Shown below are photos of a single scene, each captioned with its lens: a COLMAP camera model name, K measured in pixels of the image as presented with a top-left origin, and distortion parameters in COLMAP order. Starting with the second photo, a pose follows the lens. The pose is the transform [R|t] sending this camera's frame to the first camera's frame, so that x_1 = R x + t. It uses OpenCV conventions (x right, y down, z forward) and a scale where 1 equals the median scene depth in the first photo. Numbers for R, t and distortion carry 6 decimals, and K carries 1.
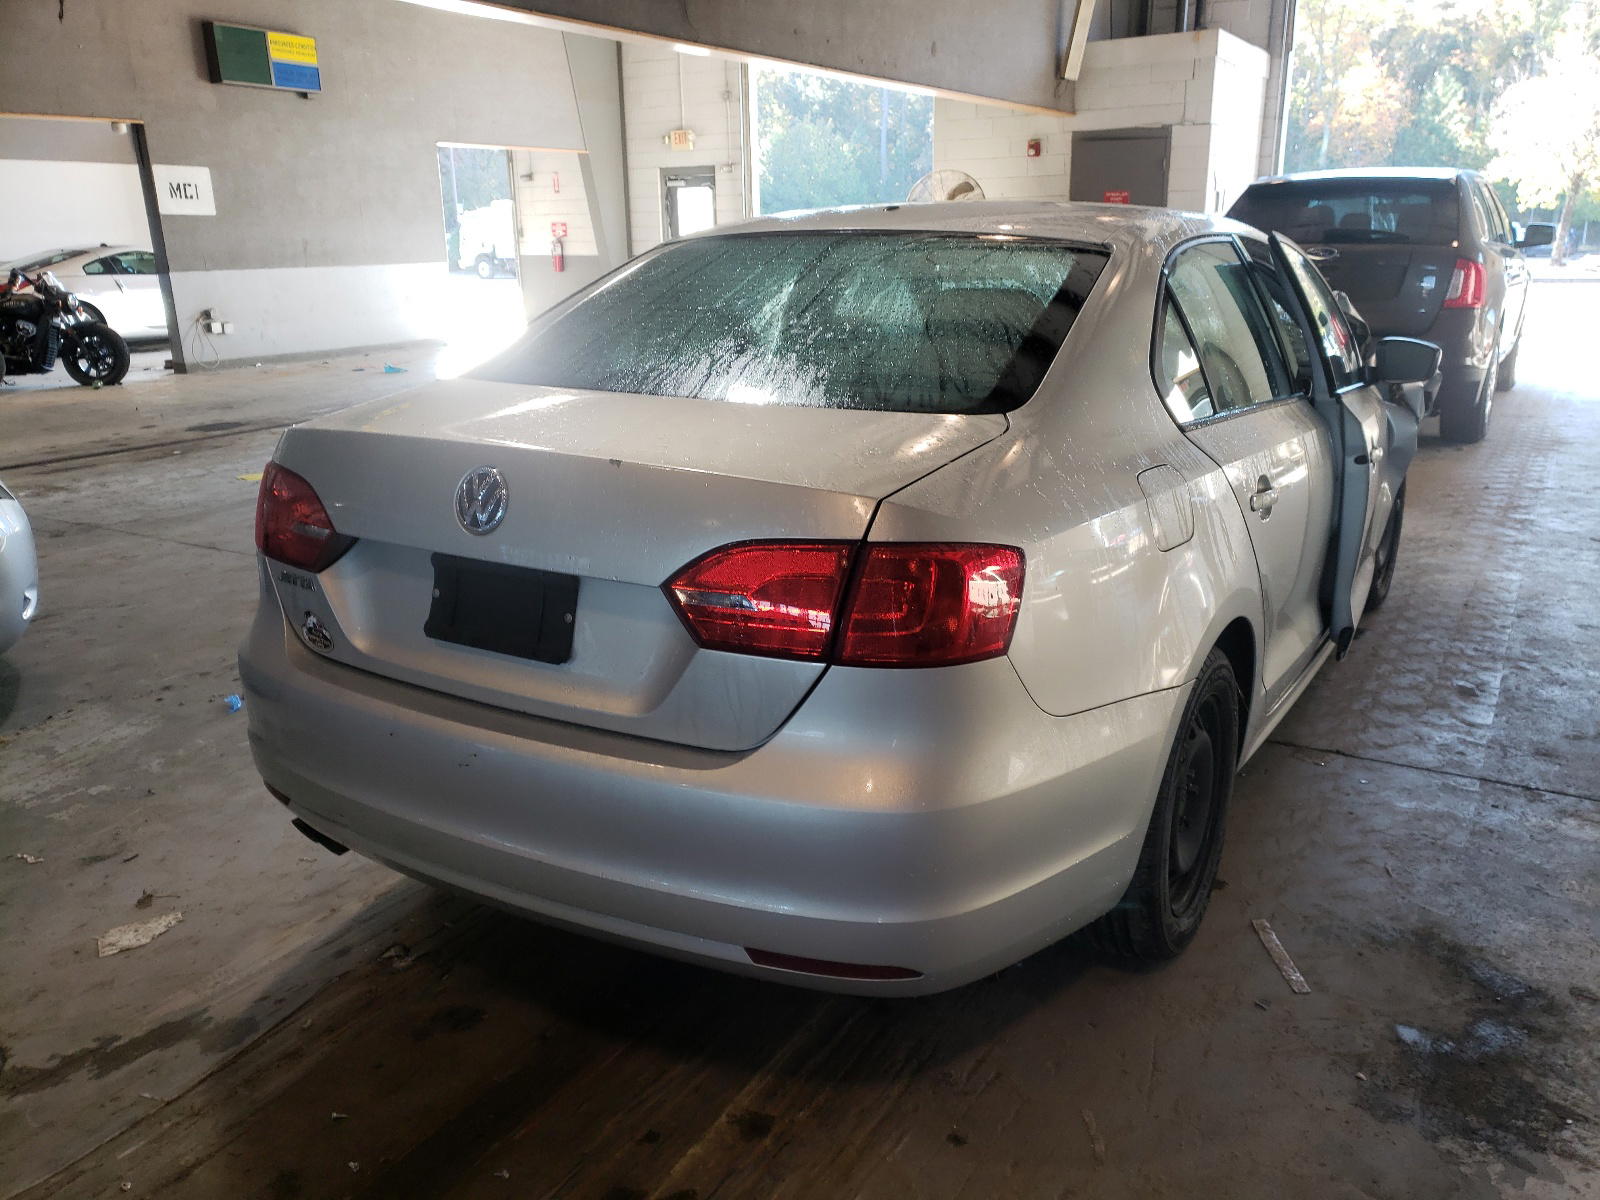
lens RADIAL K [[1228.5, 0, 800.0], [0, 1228.5, 604.8], [0, 0, 1]] dist [0.014642, -0.003504]
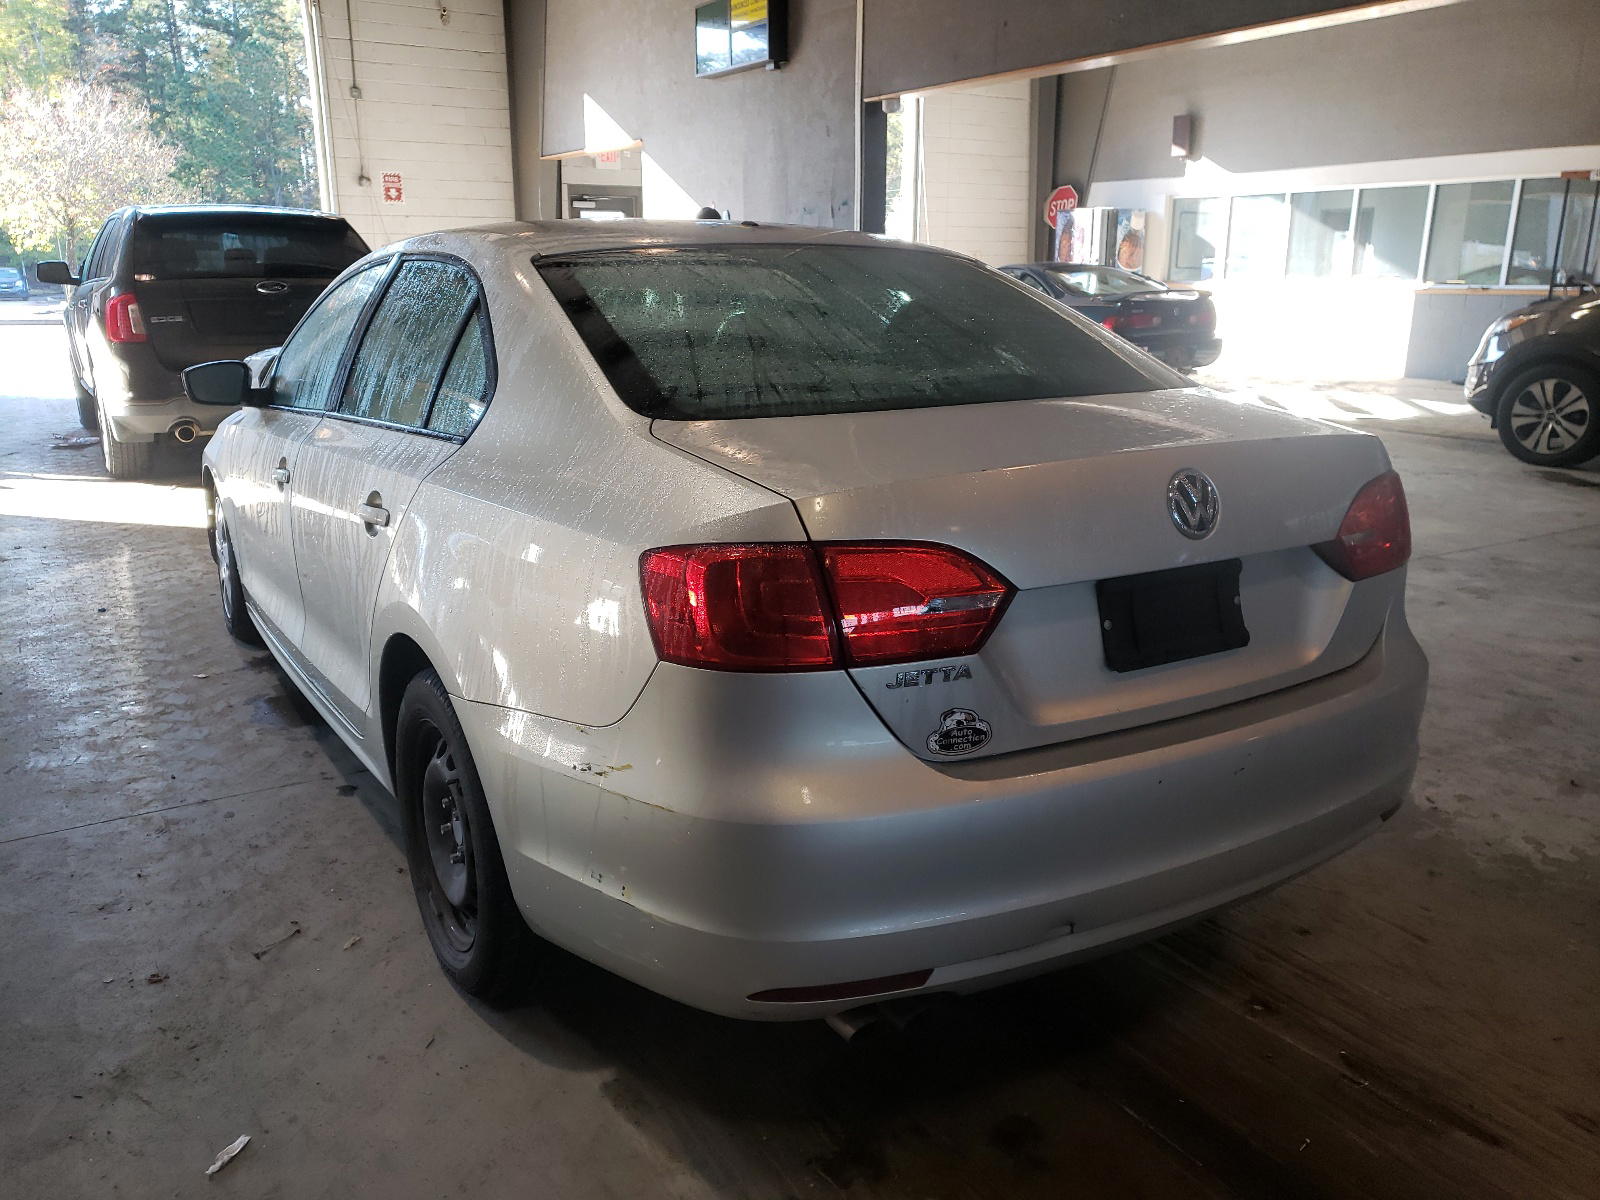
lens RADIAL K [[1174.2, 0, 794.7], [0, 1174.2, 595.7], [0, 0, 1]] dist [0.043235, -0.028083]
pose [[0.493495, -0.221143, 0.841165, -1.069139], [0.243855, 0.963525, 0.110247, -0.169608], [-0.834864, 0.150716, 0.529422, 0.708165]]
